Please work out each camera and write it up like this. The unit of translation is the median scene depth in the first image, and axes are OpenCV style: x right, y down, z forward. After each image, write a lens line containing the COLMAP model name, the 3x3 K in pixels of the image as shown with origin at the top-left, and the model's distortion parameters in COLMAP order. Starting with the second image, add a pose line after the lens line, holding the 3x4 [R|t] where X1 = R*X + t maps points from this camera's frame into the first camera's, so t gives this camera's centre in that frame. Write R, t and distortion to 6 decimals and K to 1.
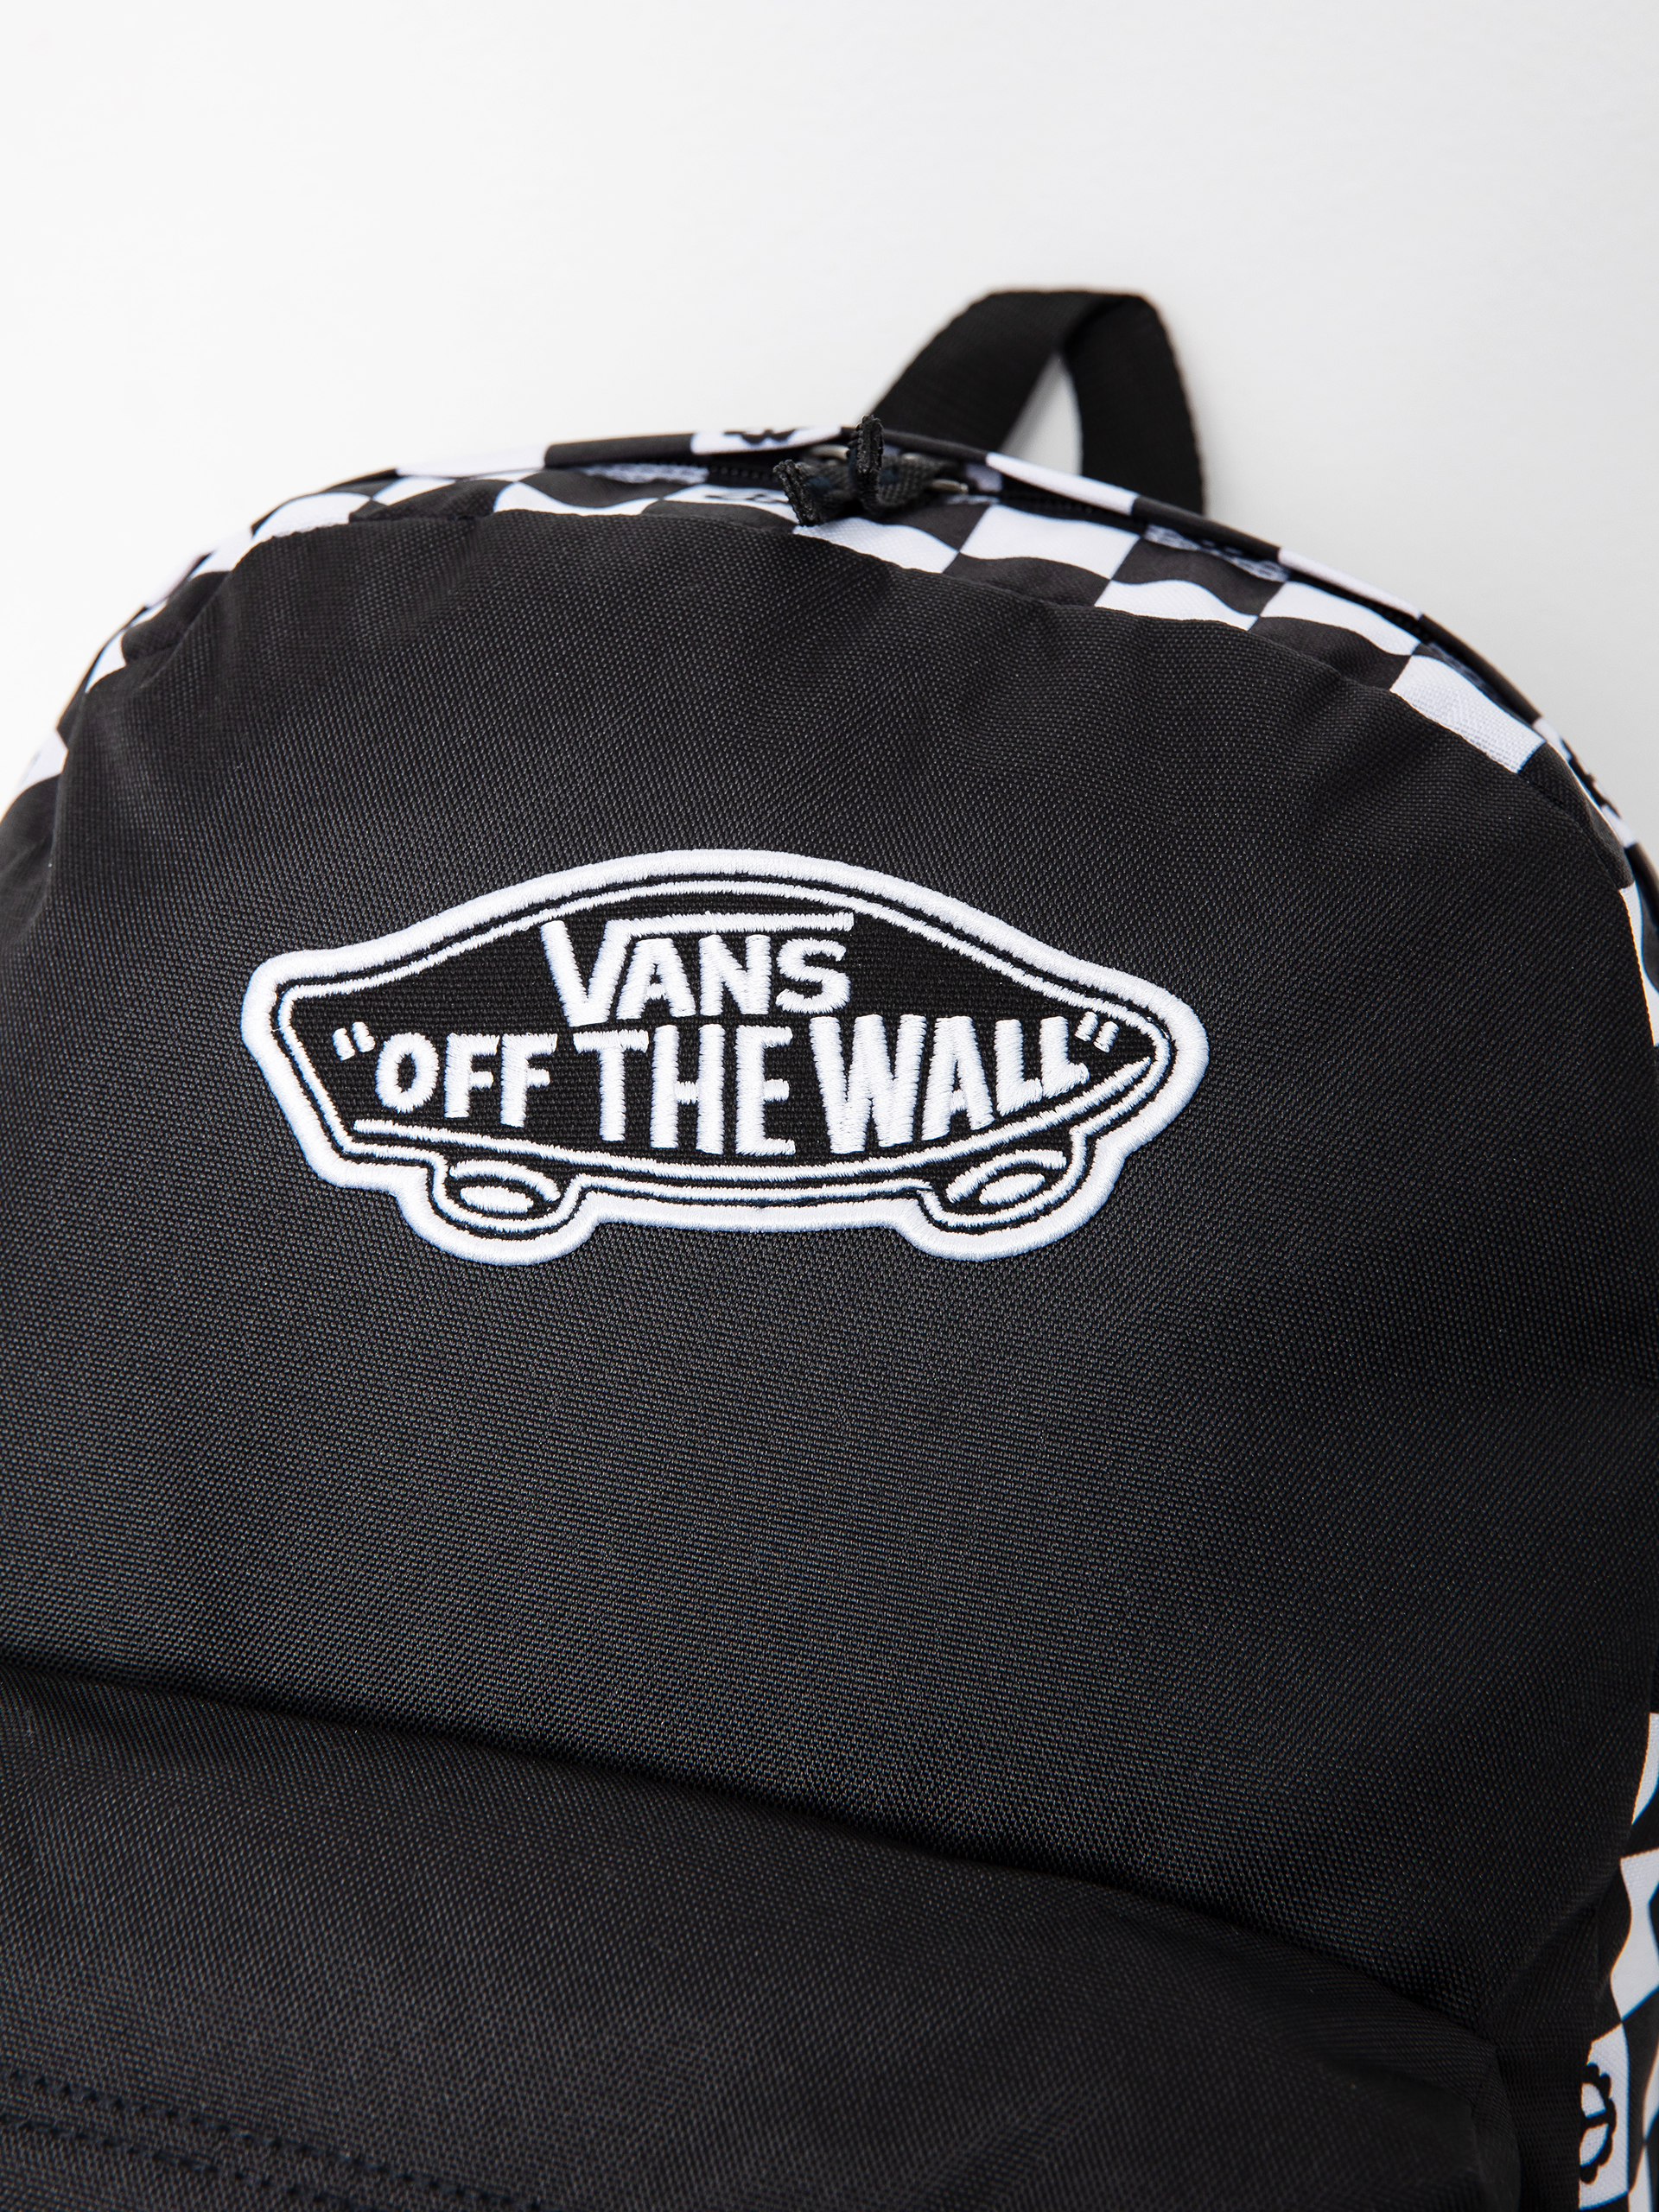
lens RADIAL K [[4248.6, 0, 823.9], [0, 4248.6, 1092.0], [0, 0, 1]] dist [0.062261, 0.000000]
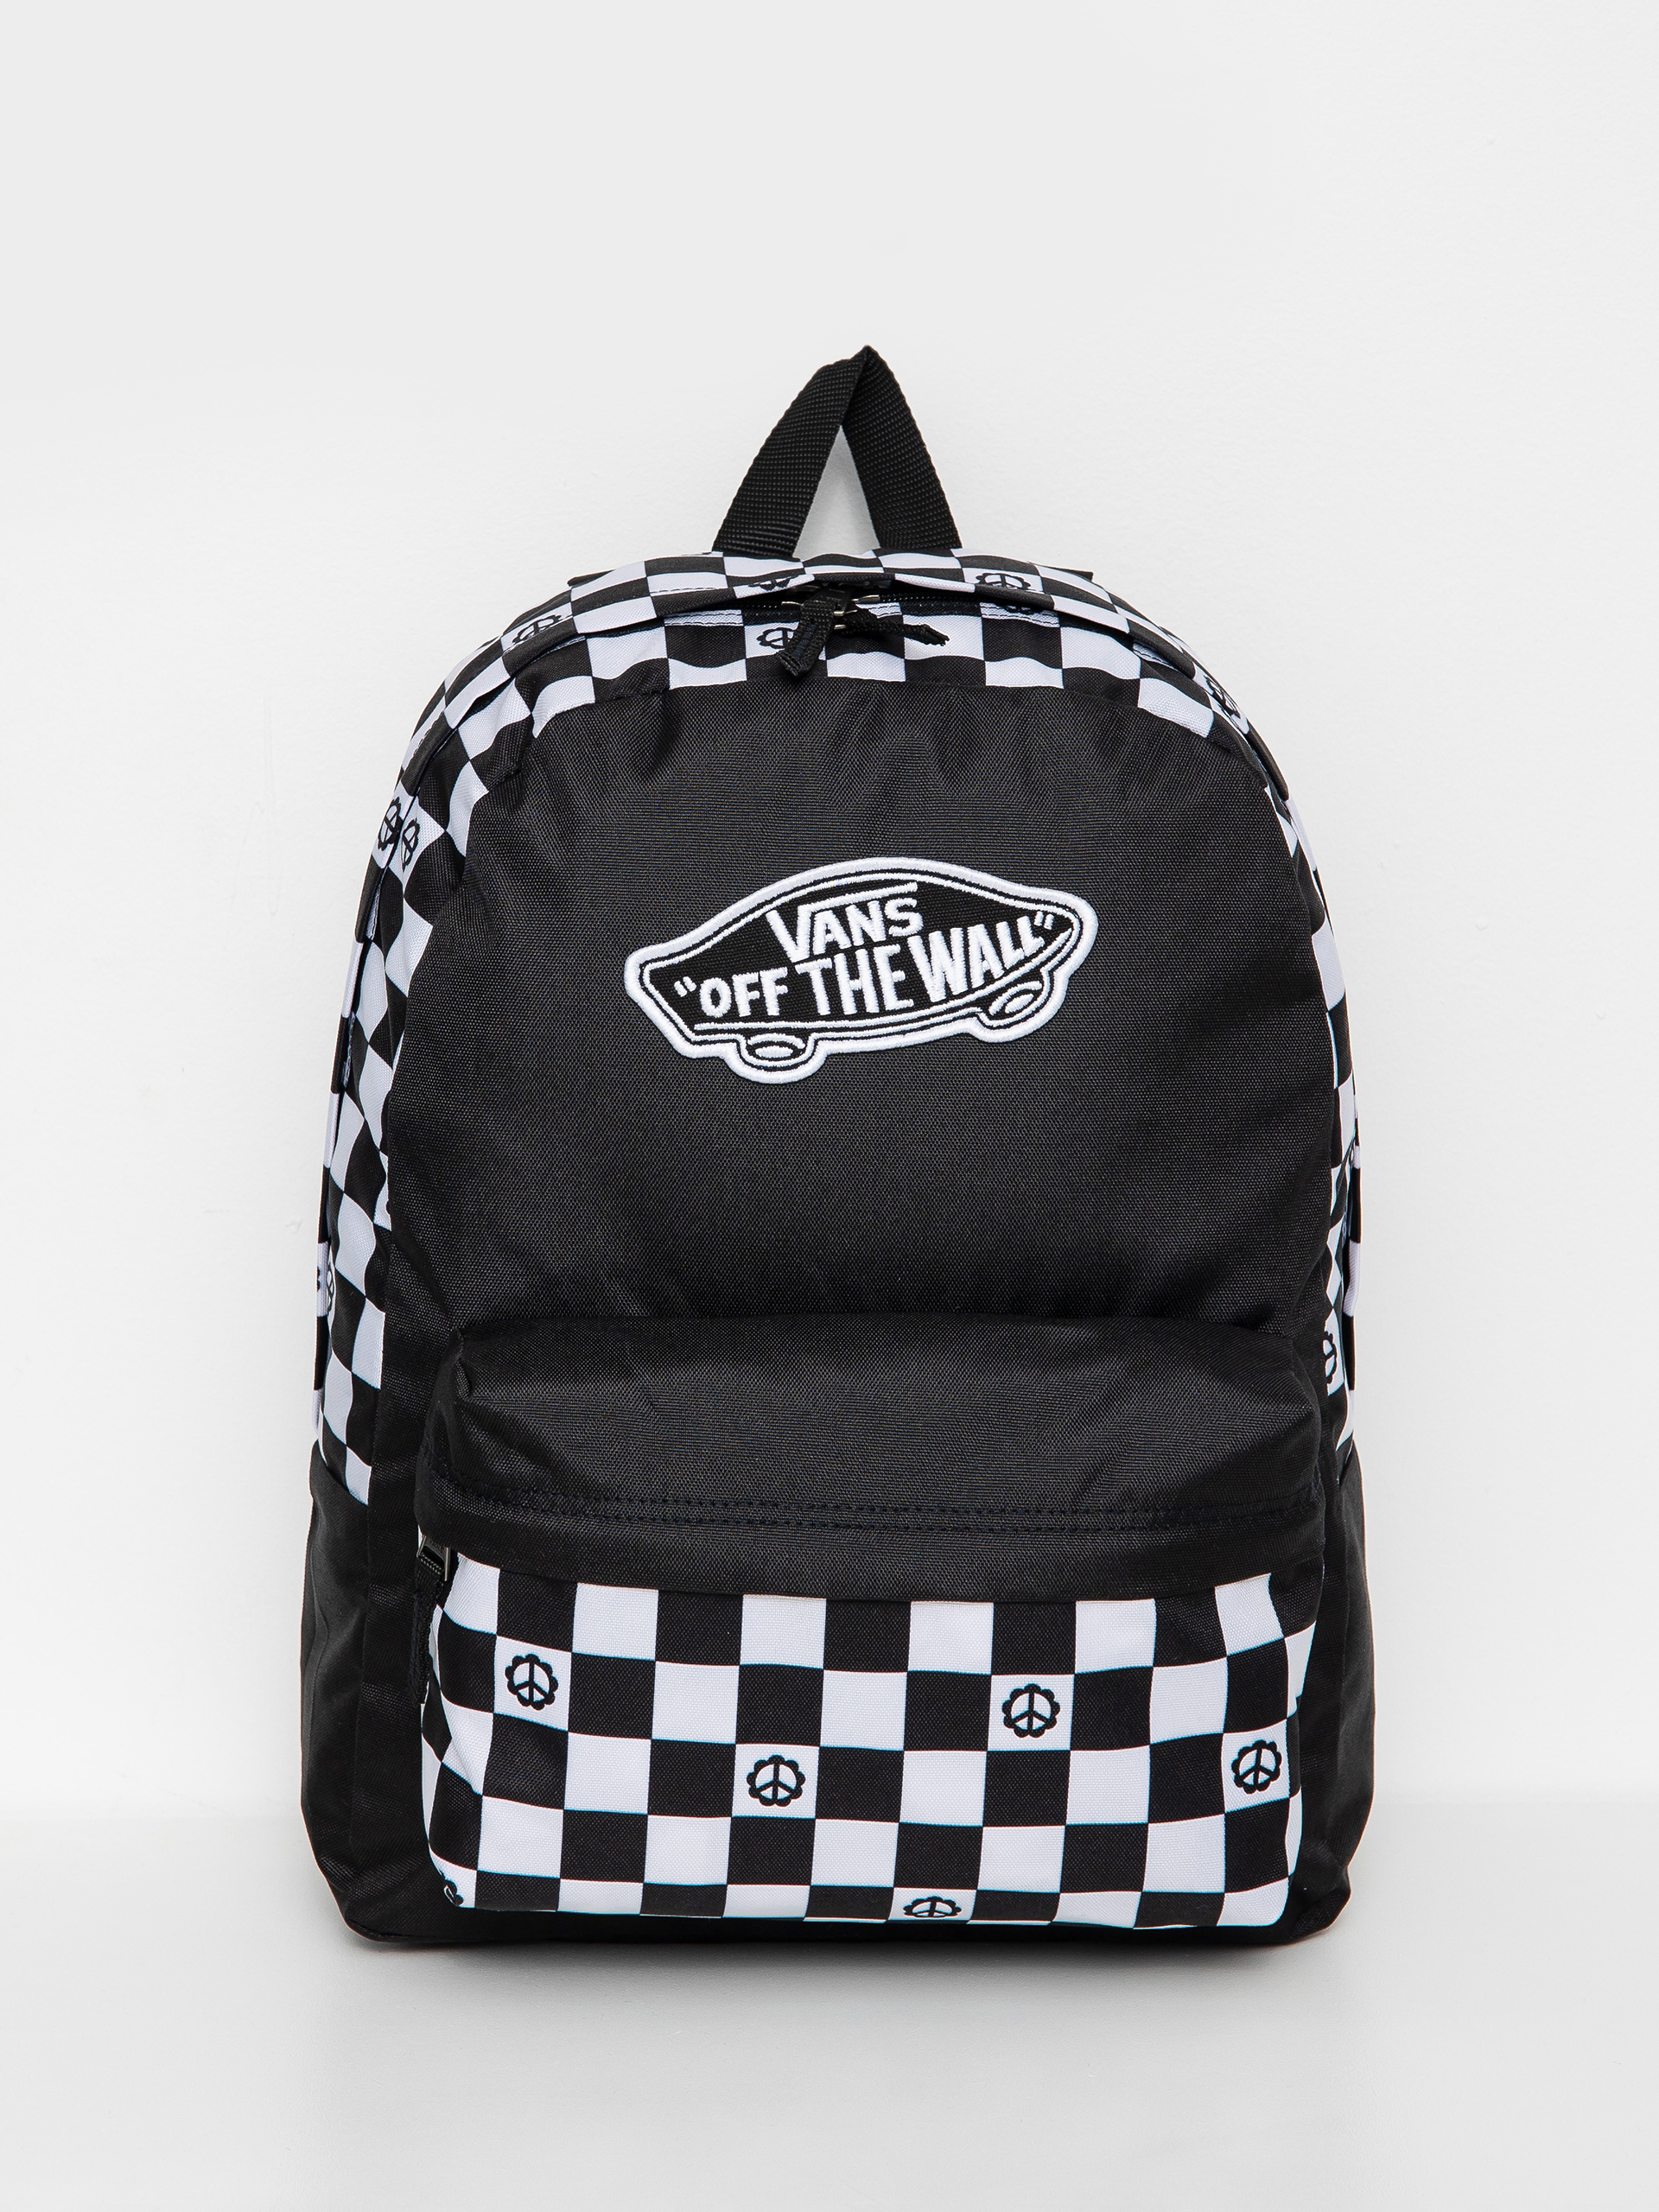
lens RADIAL K [[4248.6, 0, 833.0], [0, 4248.6, 1111.6], [0, 0, 1]] dist [0.062261, 0.000000]
pose [[0.971498, -0.197484, 0.131113, -0.326278], [0.166853, 0.962582, 0.213534, -0.383996], [-0.168377, -0.185571, 0.968097, -1.012887]]
